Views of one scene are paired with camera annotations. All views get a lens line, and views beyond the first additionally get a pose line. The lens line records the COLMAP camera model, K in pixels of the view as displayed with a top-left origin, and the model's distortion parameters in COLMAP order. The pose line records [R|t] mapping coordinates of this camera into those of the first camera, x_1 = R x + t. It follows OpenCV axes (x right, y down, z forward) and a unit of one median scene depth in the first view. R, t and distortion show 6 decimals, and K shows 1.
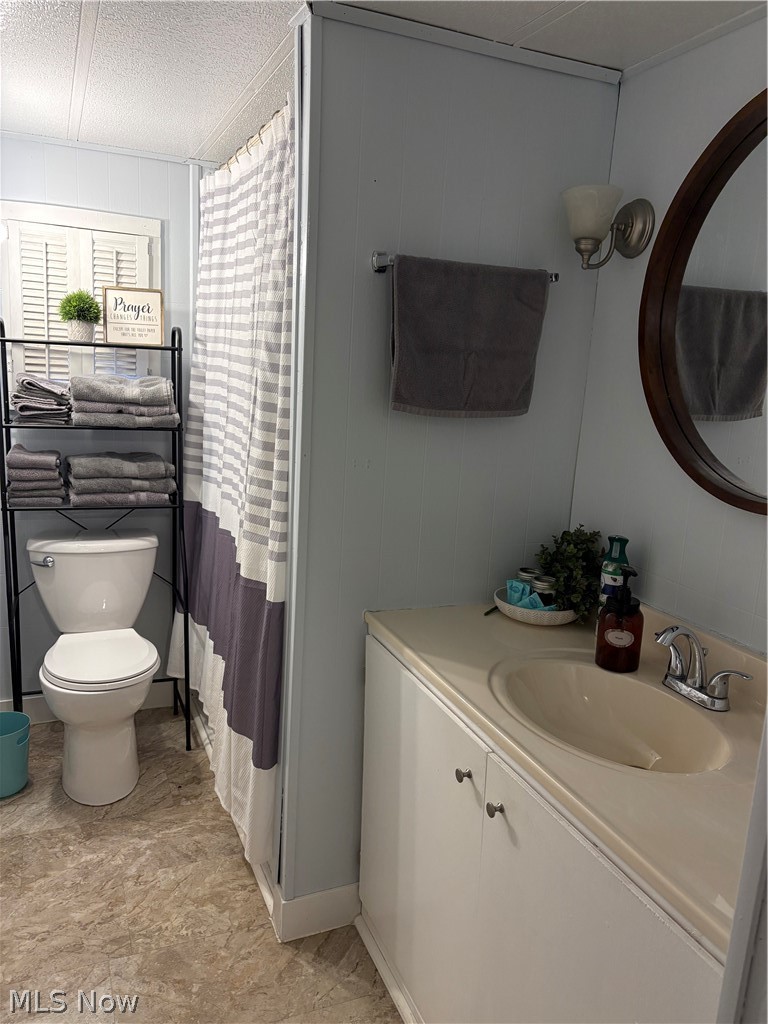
lens RADIAL K [[772.2, 0, 384.0], [0, 772.2, 512.0], [0, 0, 1]] dist [0.043688, -0.041885]
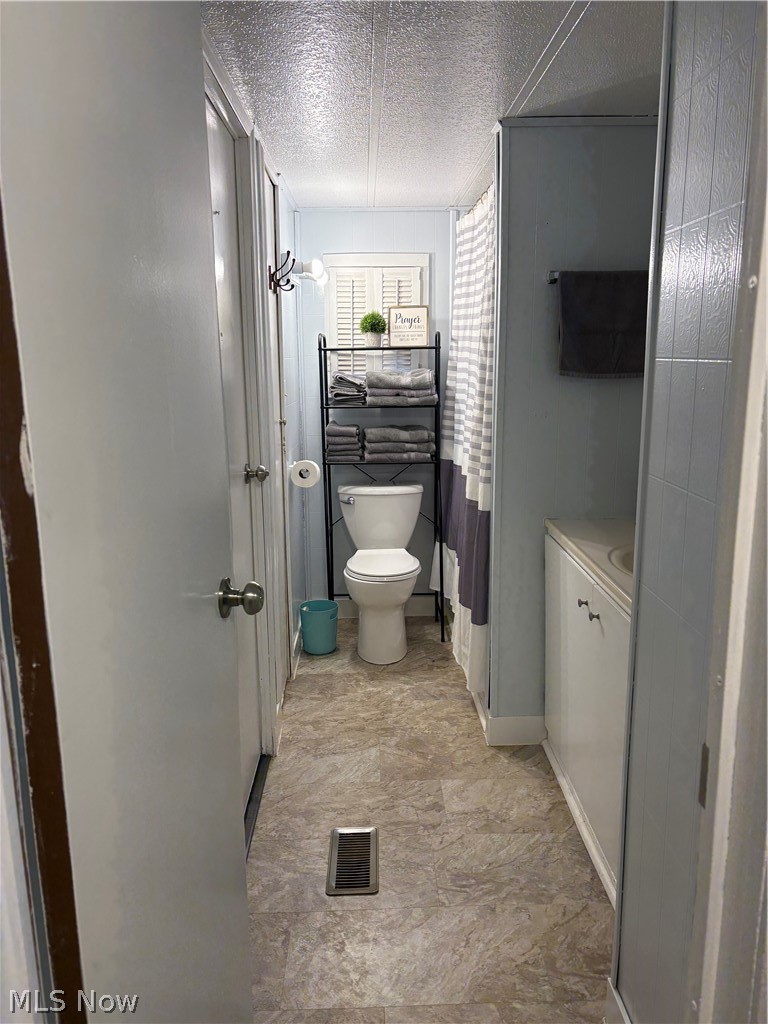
lens RADIAL K [[769.7, 0, 384.0], [0, 769.7, 512.0], [0, 0, 1]] dist [0.149923, -0.364545]
pose [[0.928627, 0.013601, -0.370765, 0.164762], [-0.013881, 0.999902, 0.001911, 0.083543], [0.370755, 0.003372, 0.928725, -0.323531]]
